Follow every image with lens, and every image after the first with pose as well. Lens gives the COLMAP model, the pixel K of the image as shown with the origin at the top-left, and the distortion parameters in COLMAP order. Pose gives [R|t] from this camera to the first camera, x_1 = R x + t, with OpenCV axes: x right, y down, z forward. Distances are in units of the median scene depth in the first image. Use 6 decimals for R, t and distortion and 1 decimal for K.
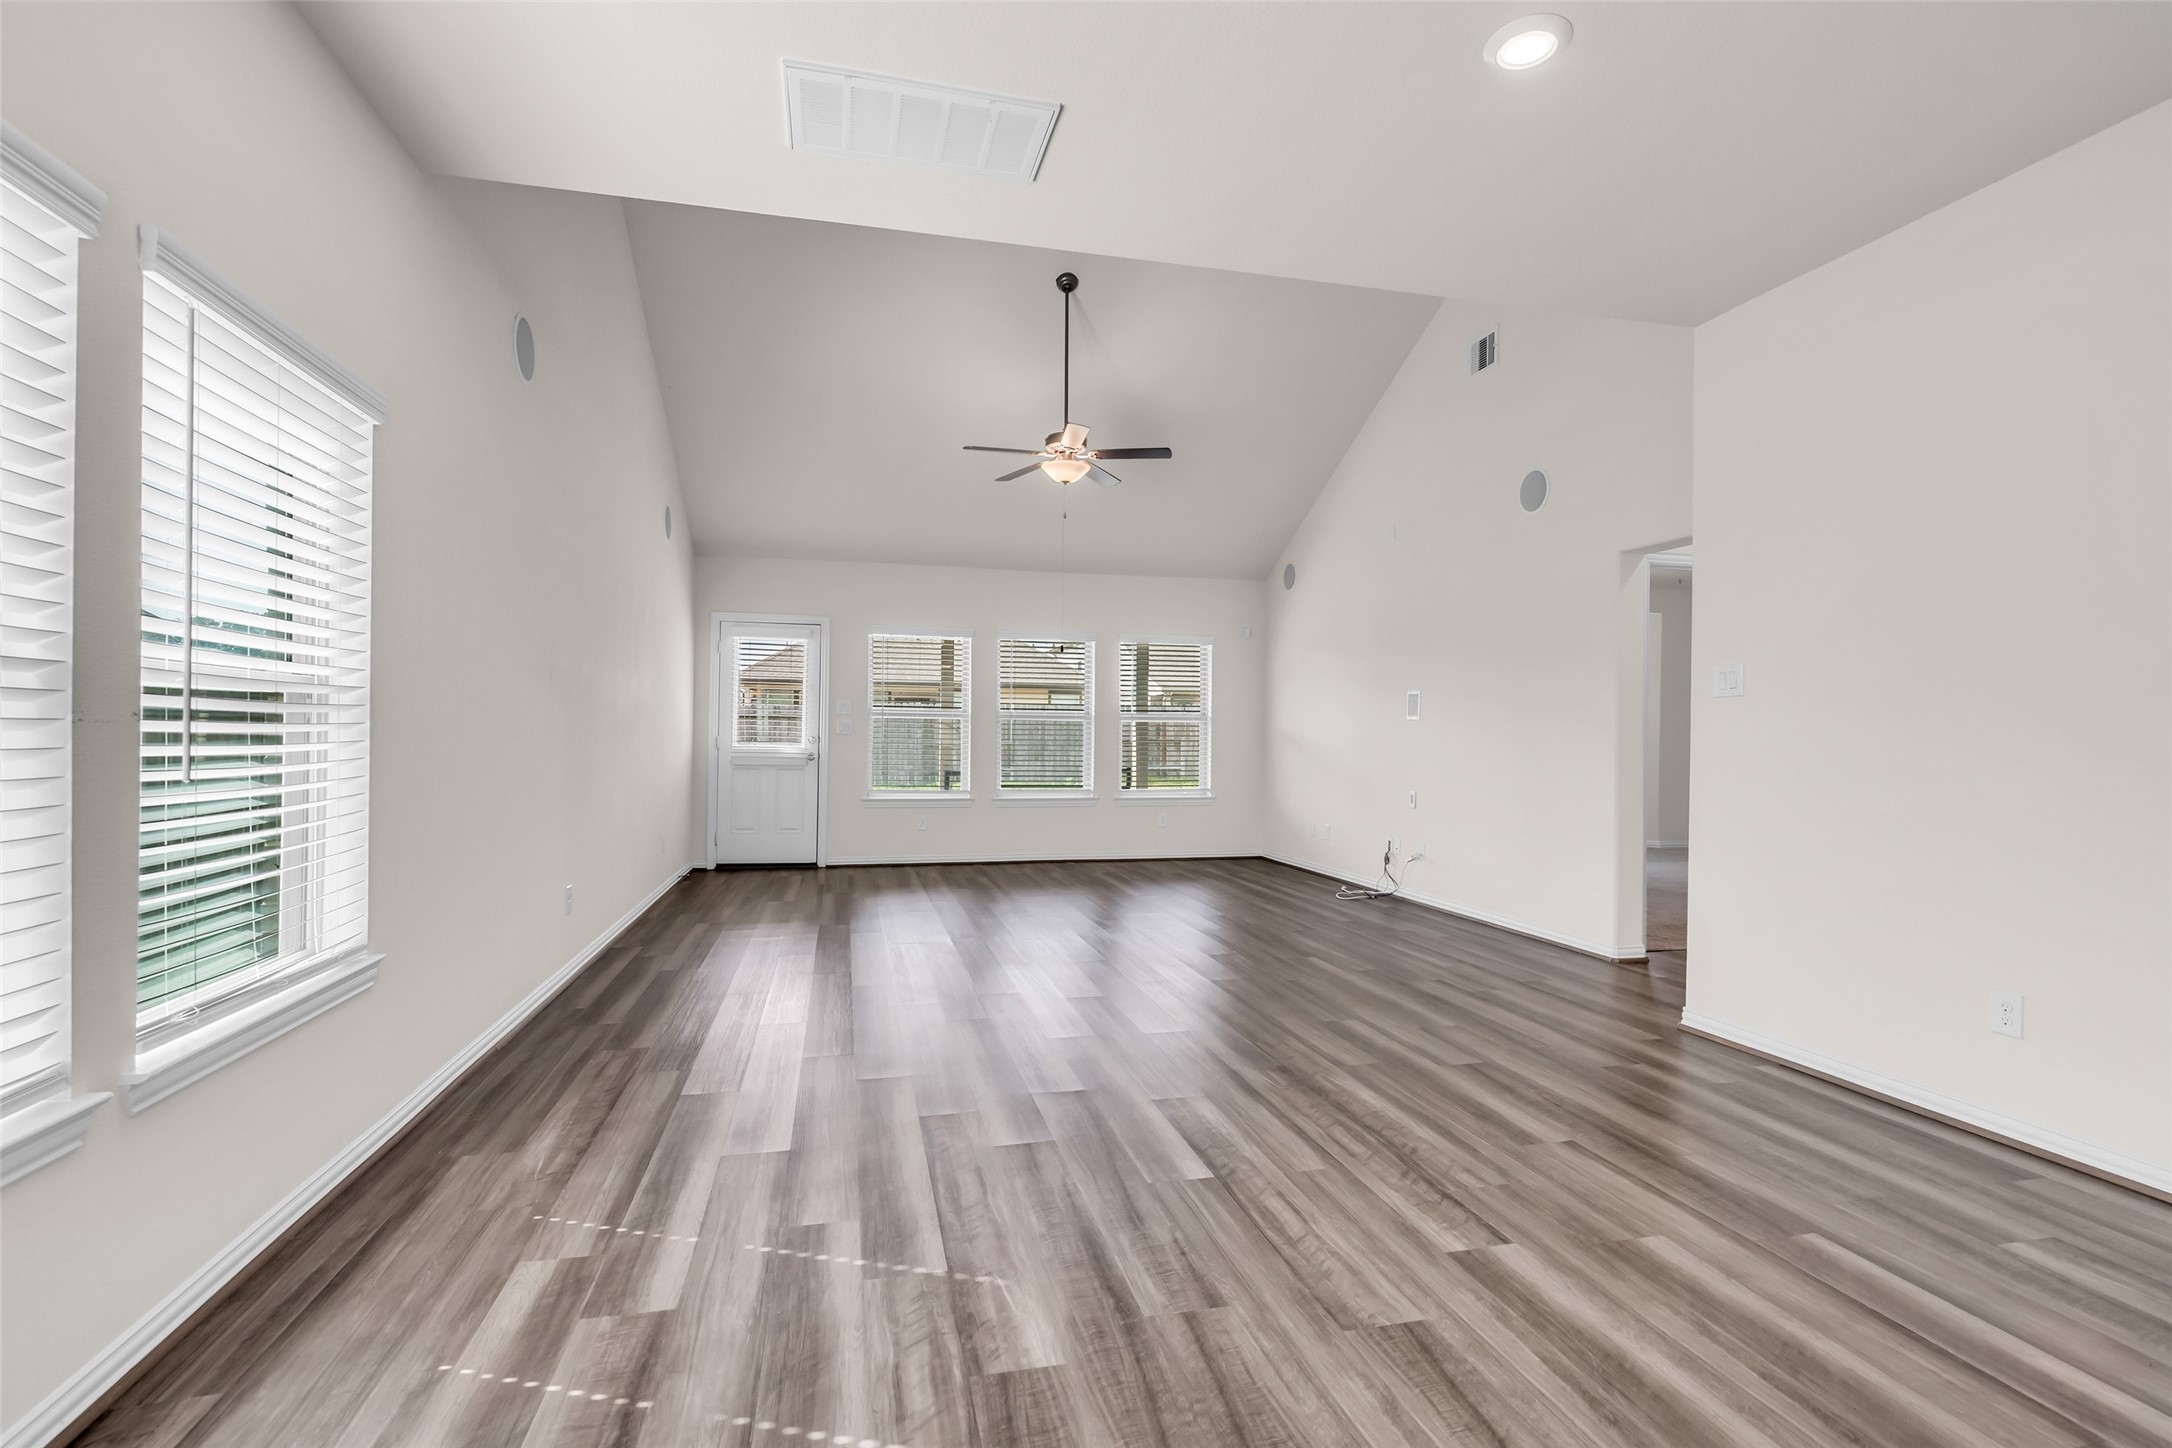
lens RADIAL K [[1005.3, 0, 1077.8], [0, 1005.3, 732.2], [0, 0, 1]] dist [-0.018585, 0.004357]
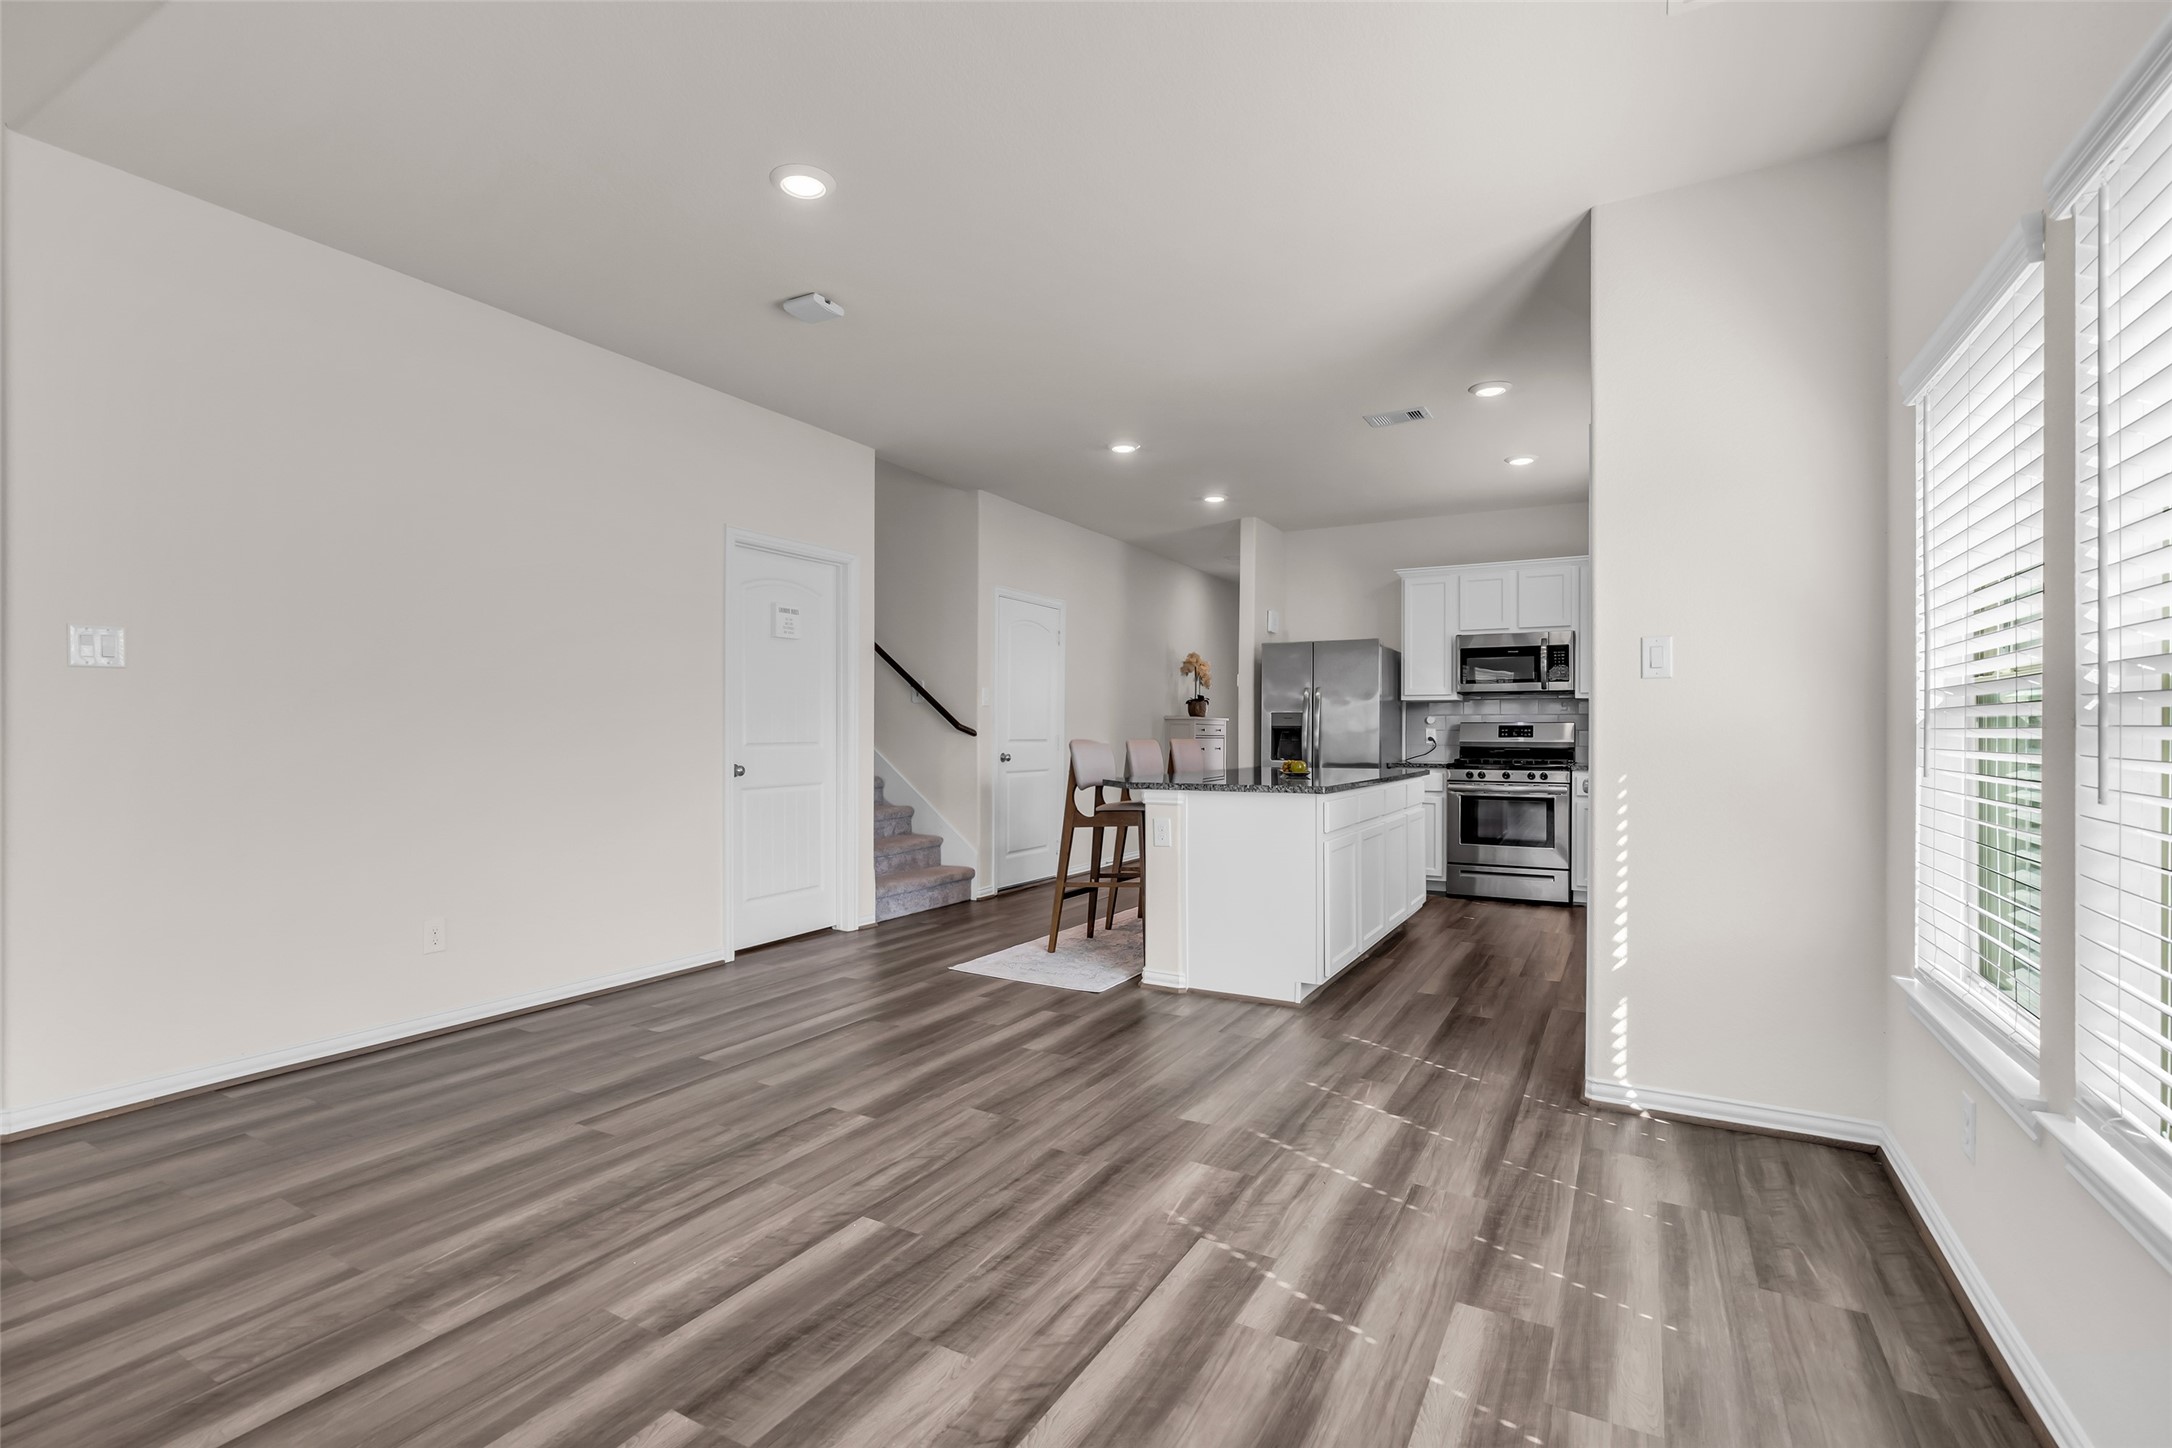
lens RADIAL K [[1005.3, 0, 1075.9], [0, 1005.3, 727.3], [0, 0, 1]] dist [-0.018585, 0.004357]
pose [[-0.738020, -0.010070, 0.674703, -0.483223], [-0.013458, 0.999909, 0.000202, 0.000921], [-0.674644, -0.008932, -0.738089, 1.223645]]
